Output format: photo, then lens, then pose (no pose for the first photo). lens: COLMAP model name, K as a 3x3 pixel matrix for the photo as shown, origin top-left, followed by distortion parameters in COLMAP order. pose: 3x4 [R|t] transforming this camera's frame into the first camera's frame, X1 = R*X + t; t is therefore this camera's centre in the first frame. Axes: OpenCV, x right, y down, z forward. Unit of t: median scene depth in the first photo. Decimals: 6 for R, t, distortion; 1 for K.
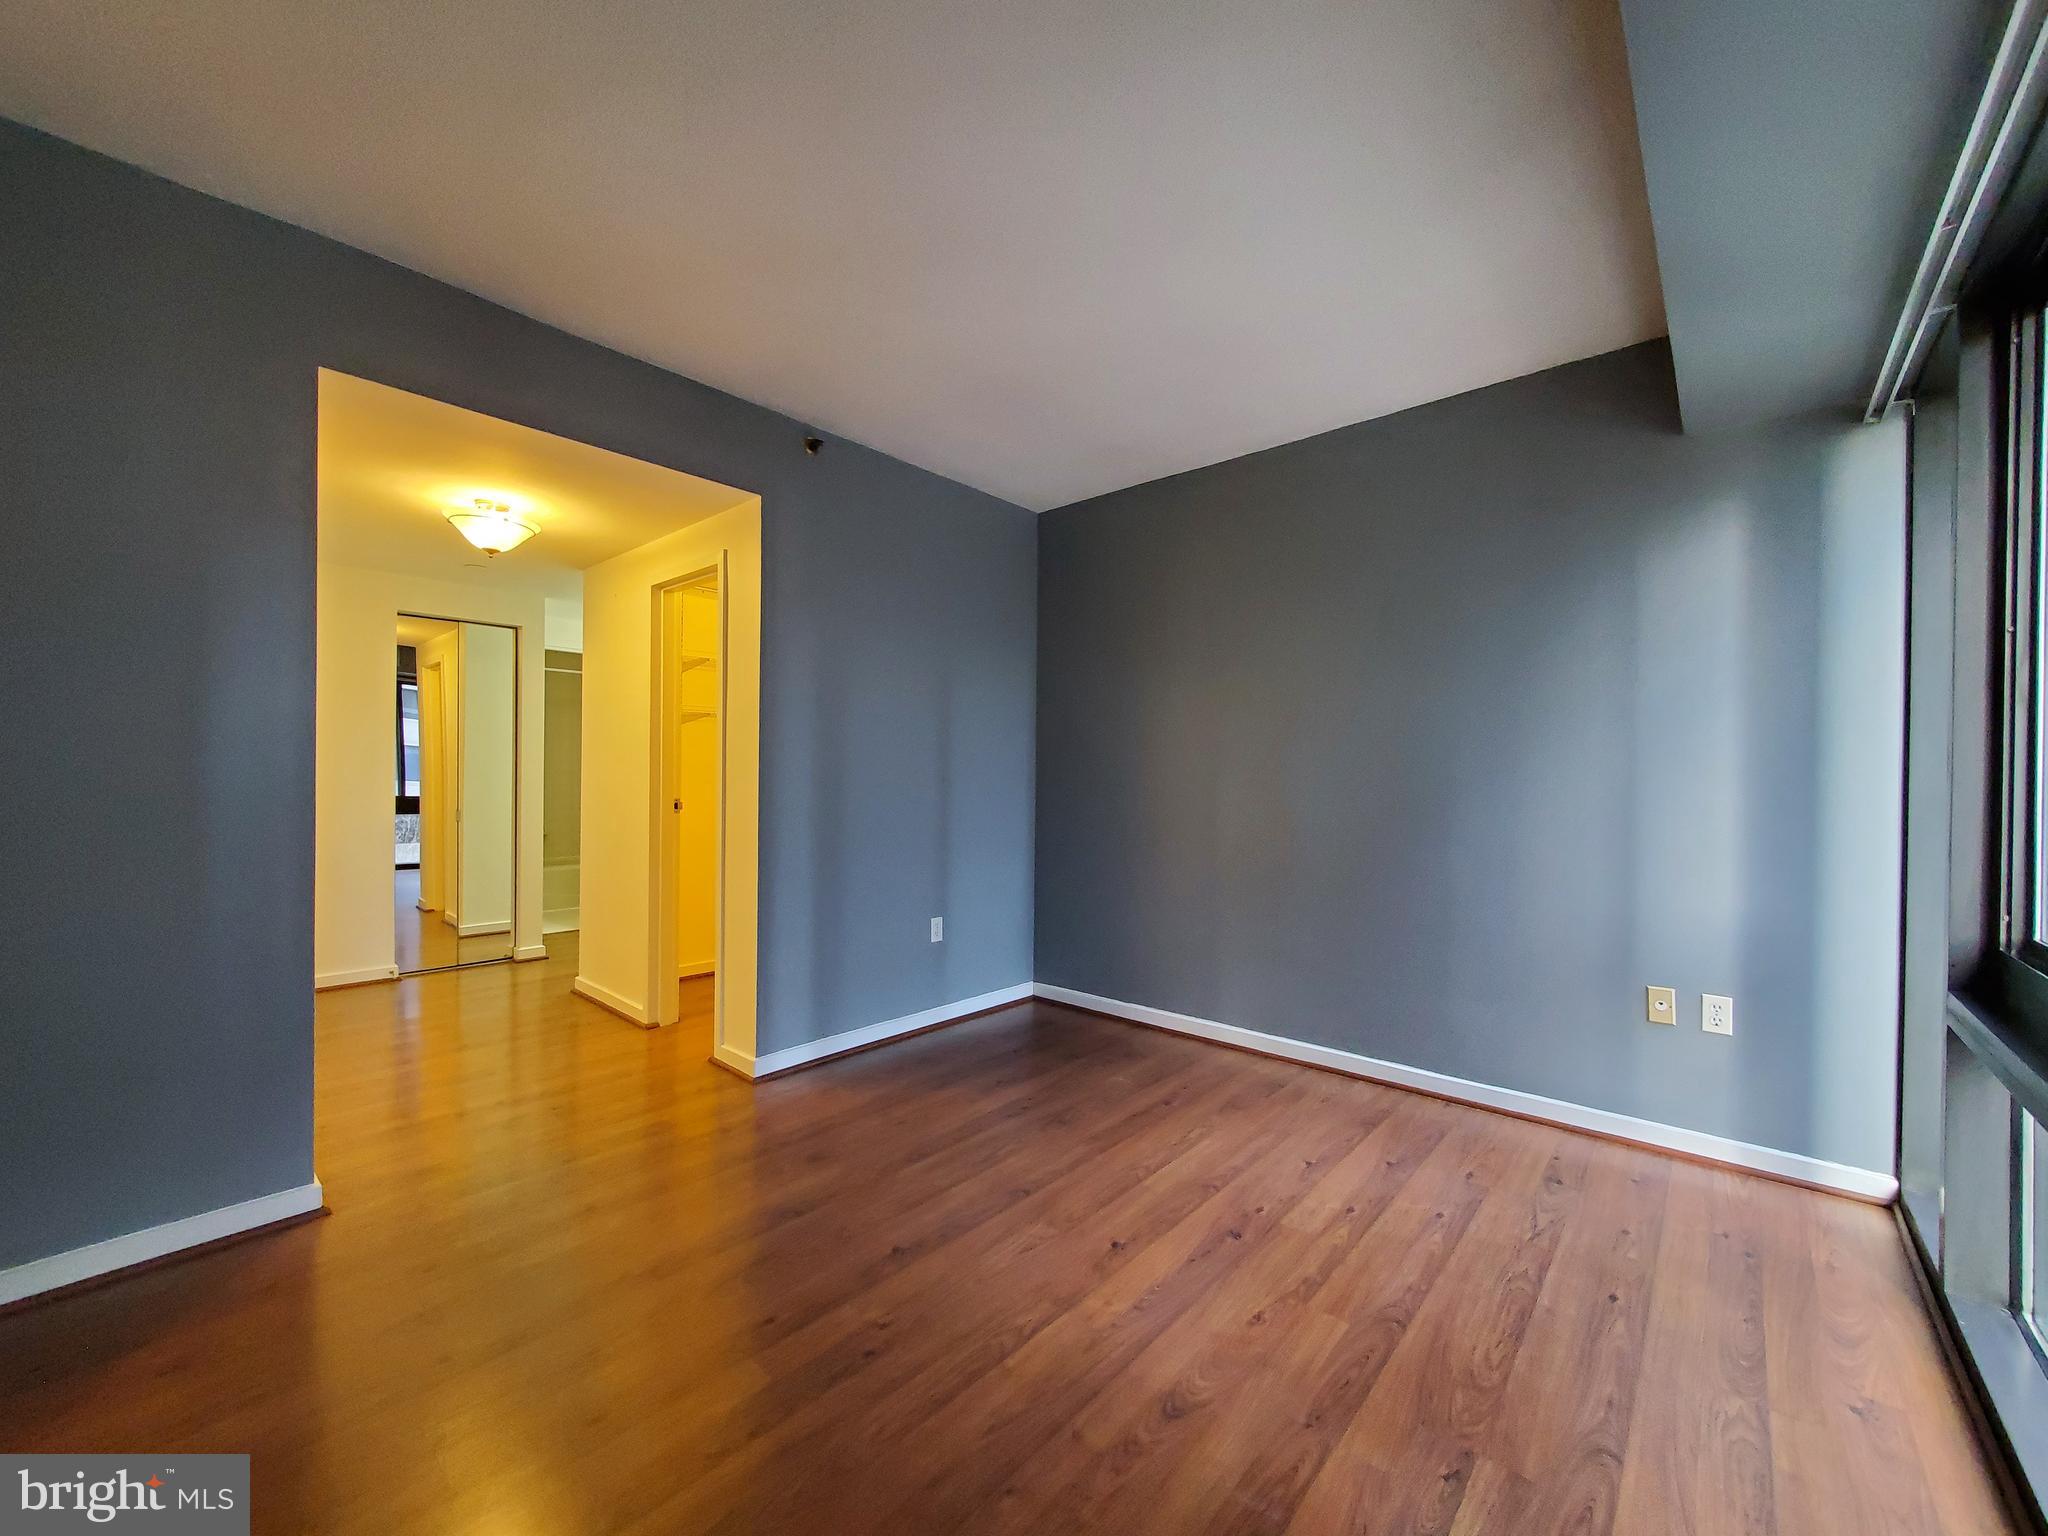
lens RADIAL K [[815.1, 0, 1019.8], [0, 815.1, 776.1], [0, 0, 1]] dist [0.010032, -0.000113]
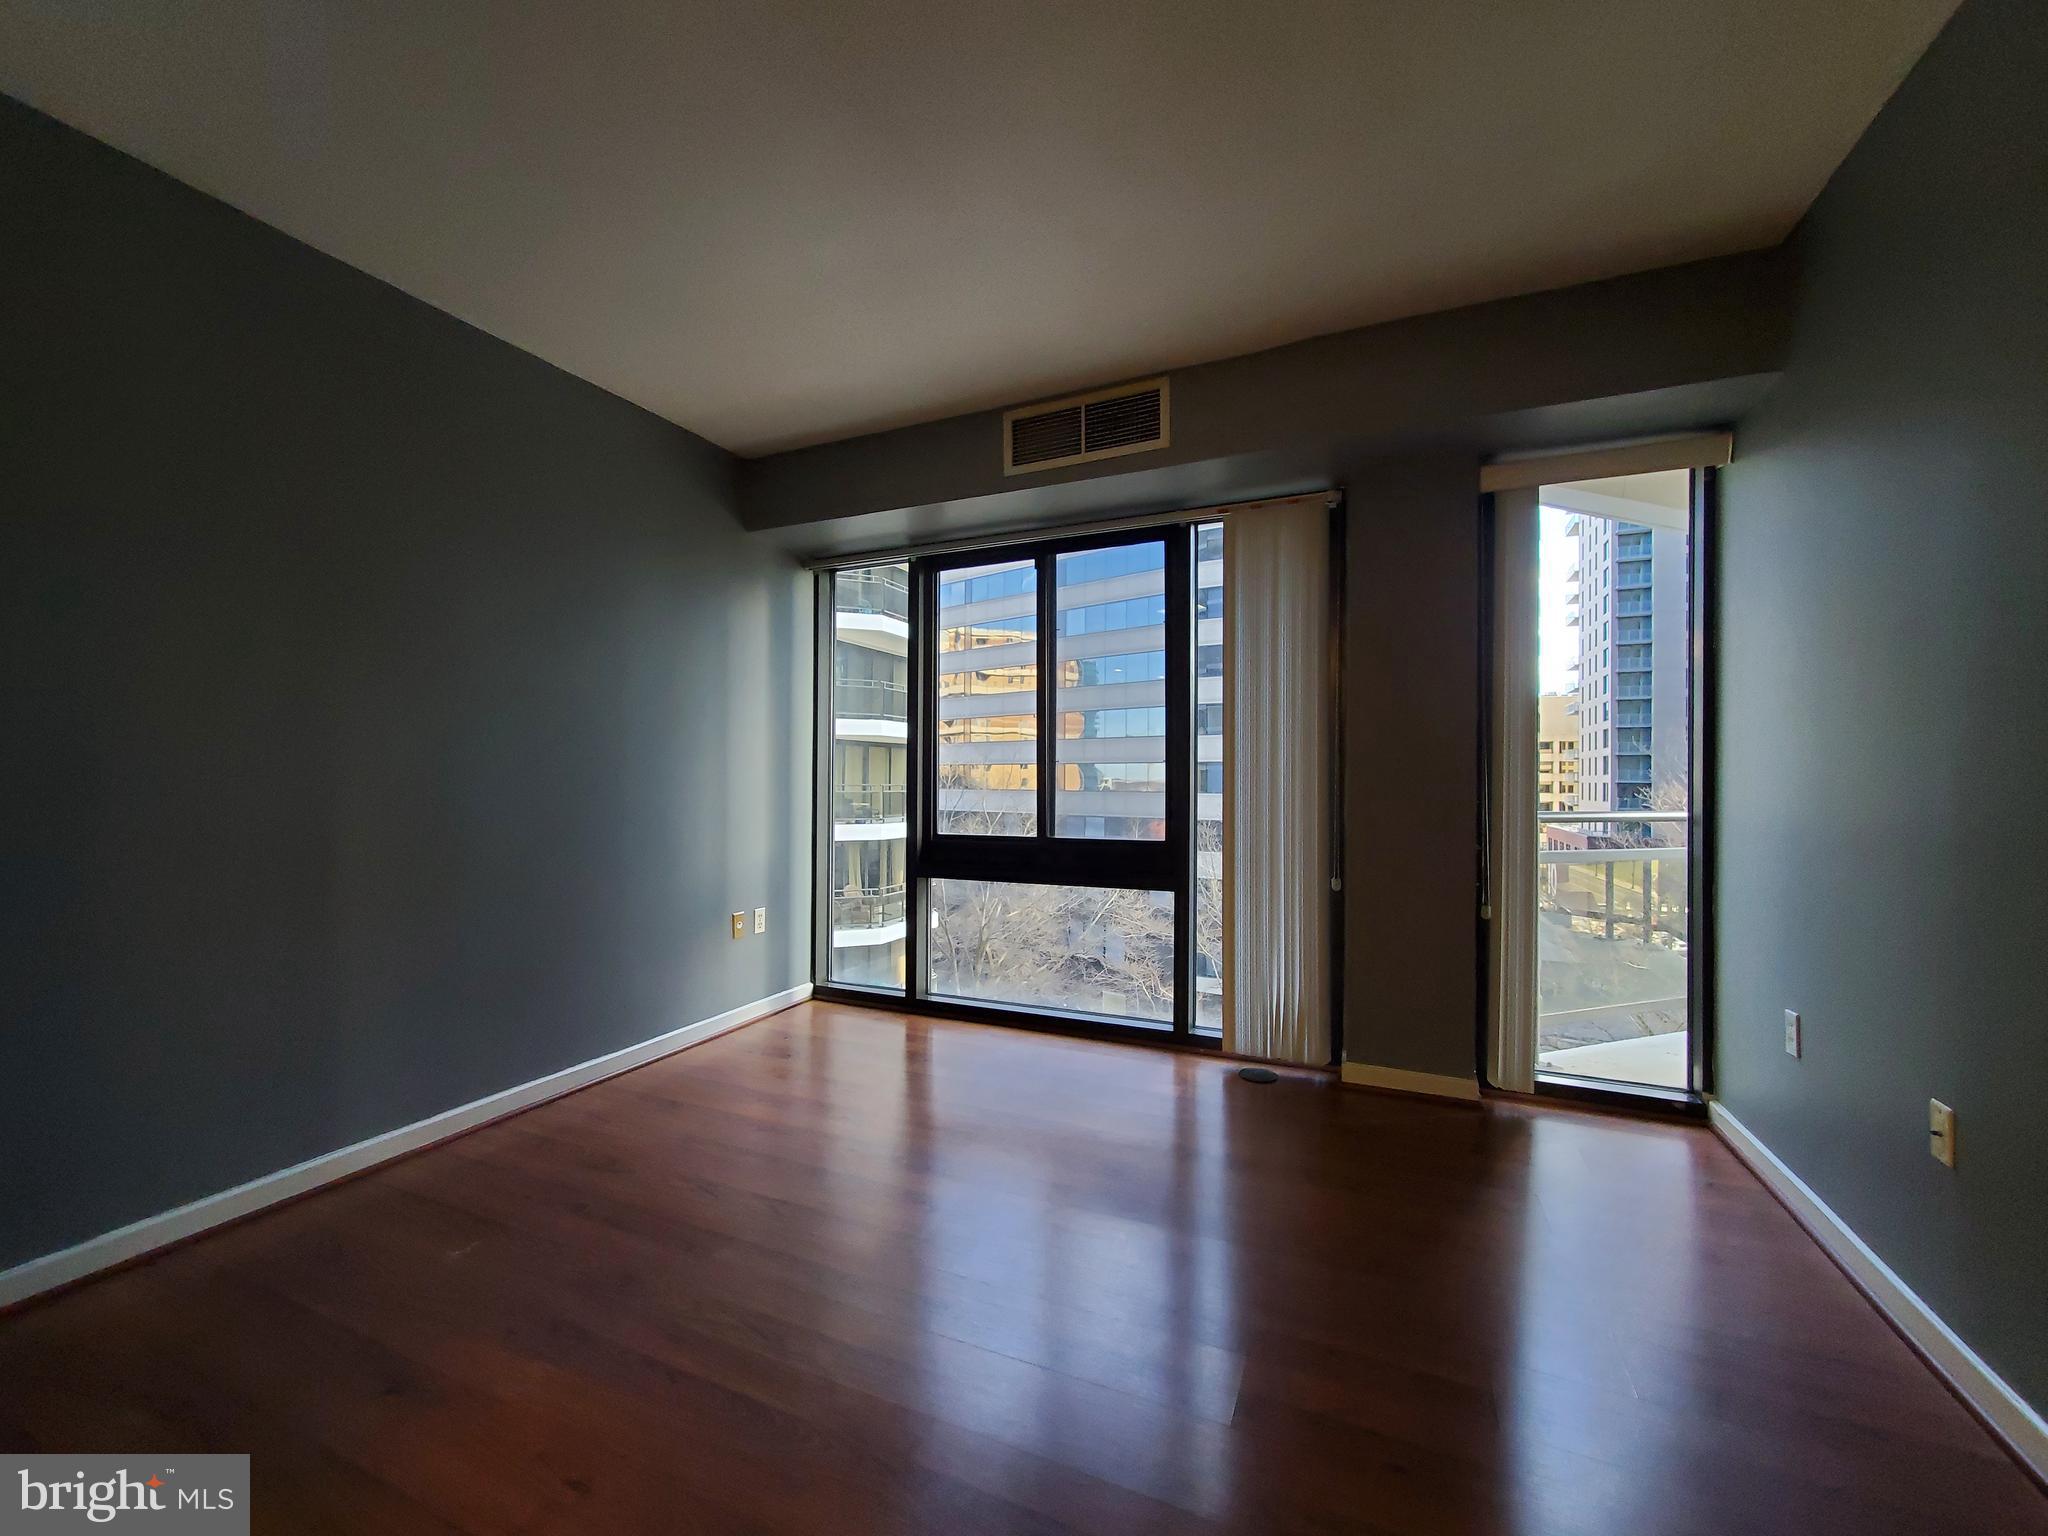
lens RADIAL K [[815.1, 0, 1016.7], [0, 815.1, 774.3], [0, 0, 1]] dist [0.010032, -0.000113]
pose [[-0.296647, -0.004707, 0.954976, -1.024175], [-0.007237, 0.999970, 0.002681, 0.013778], [-0.954960, -0.006116, -0.296672, 1.362767]]
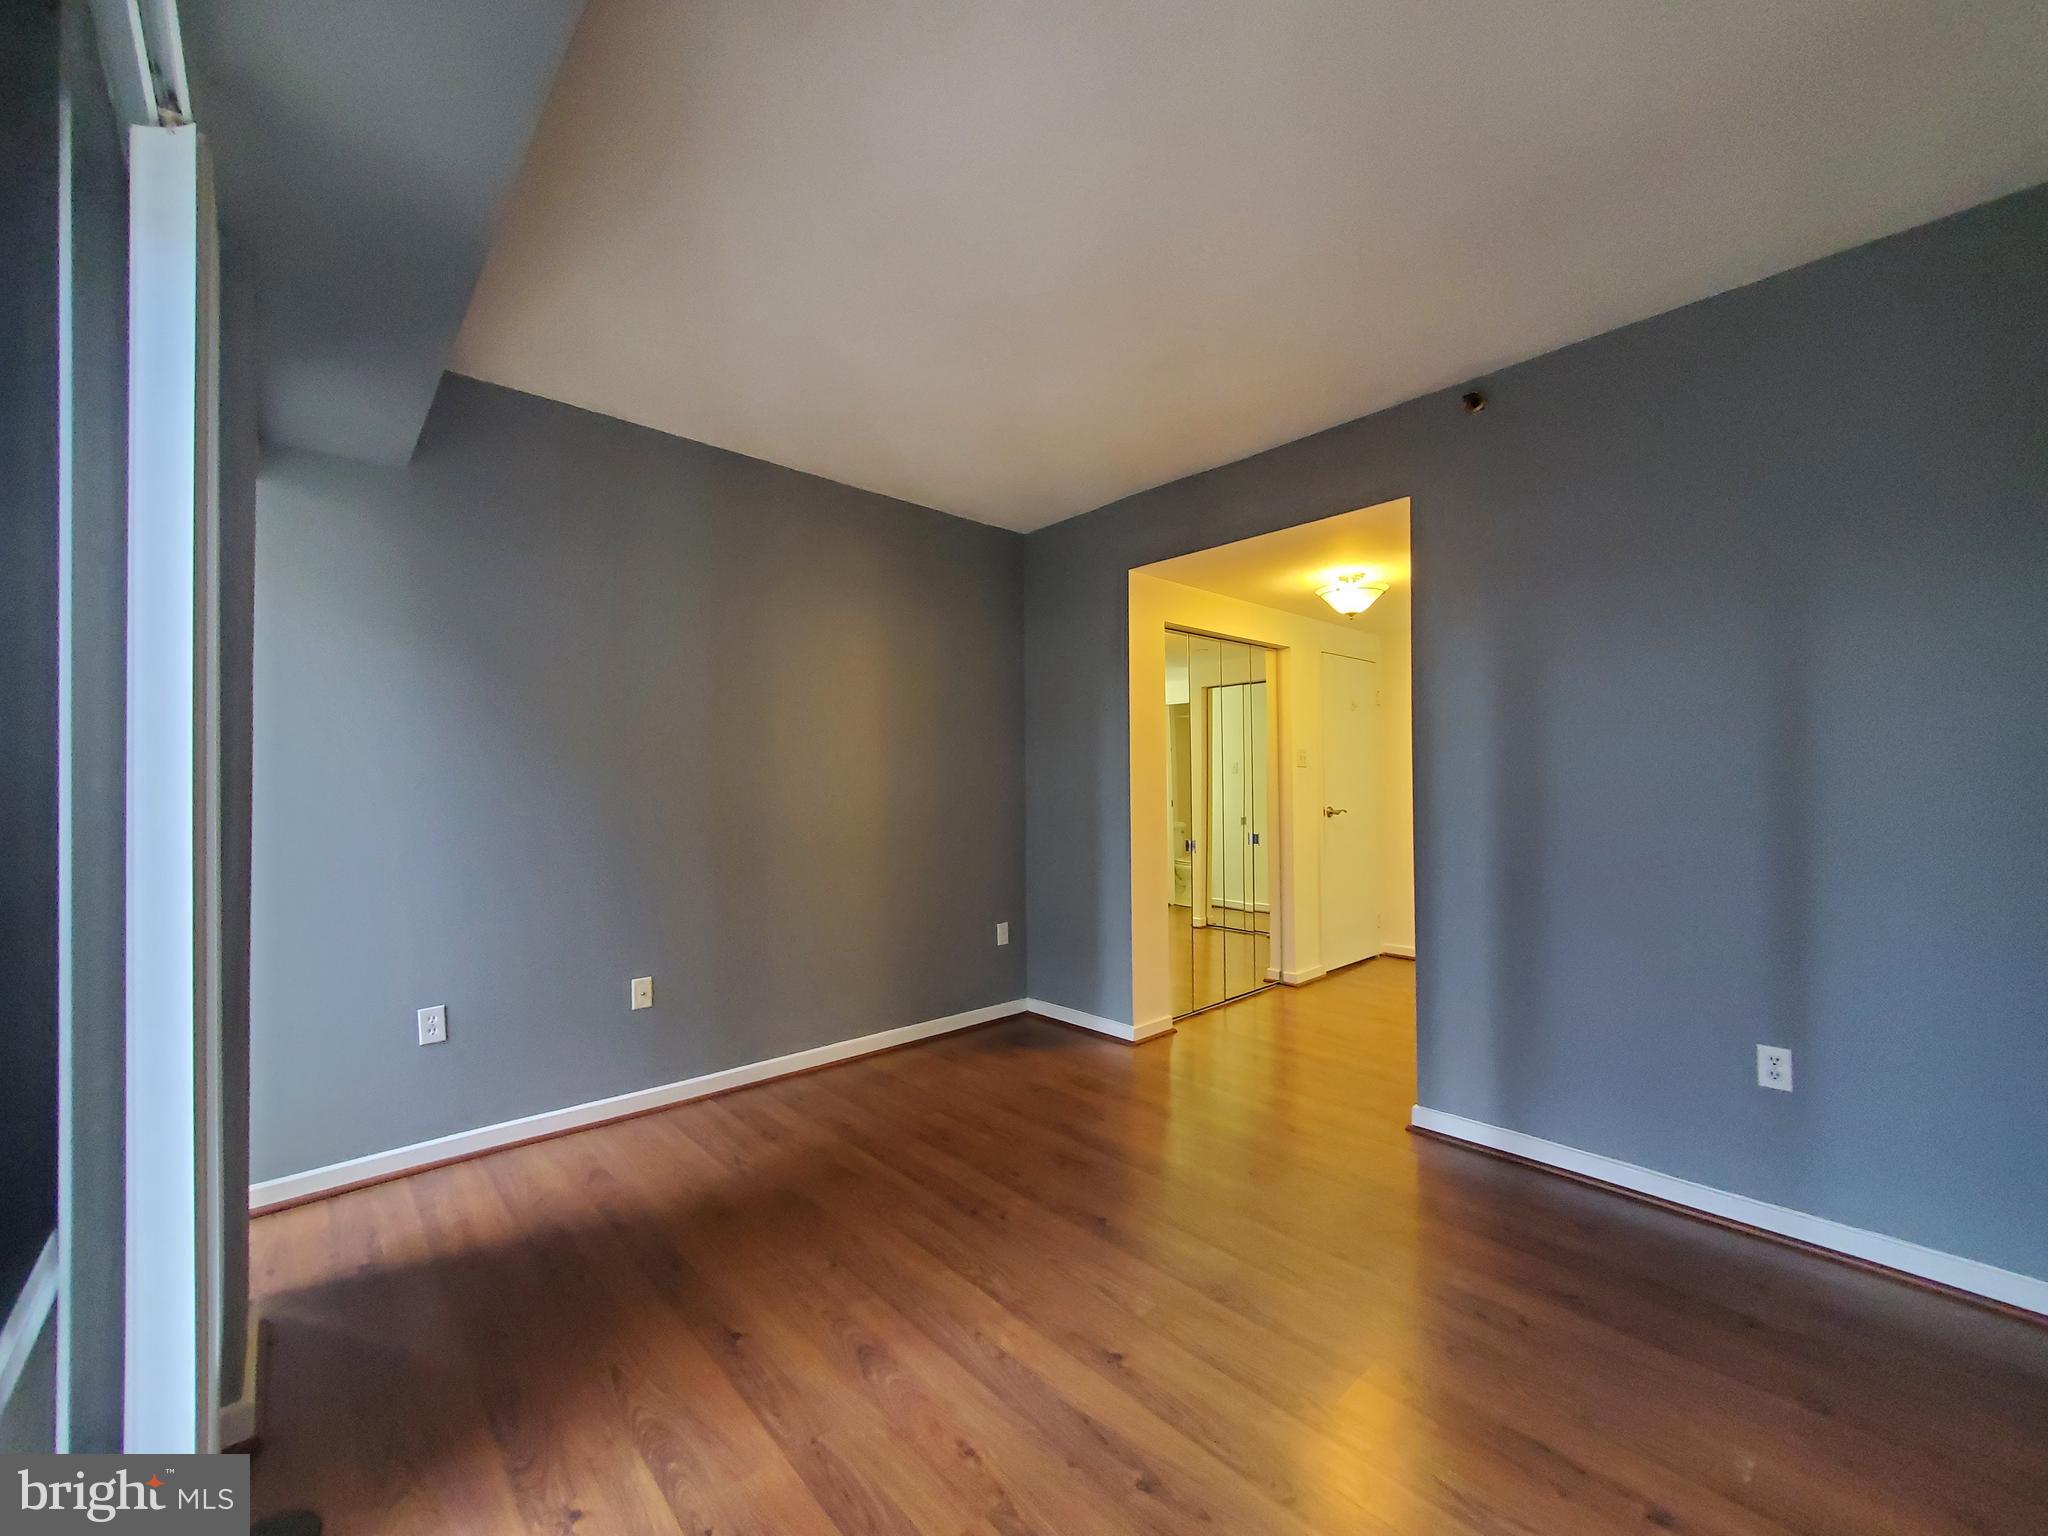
lens RADIAL K [[815.1, 0, 1018.3], [0, 815.1, 779.4], [0, 0, 1]] dist [0.010032, -0.000113]
pose [[-0.108784, -0.015186, -0.993949, 1.109404], [0.007908, 0.999838, -0.016142, -0.017974], [0.994034, -0.009616, -0.108646, 1.121674]]
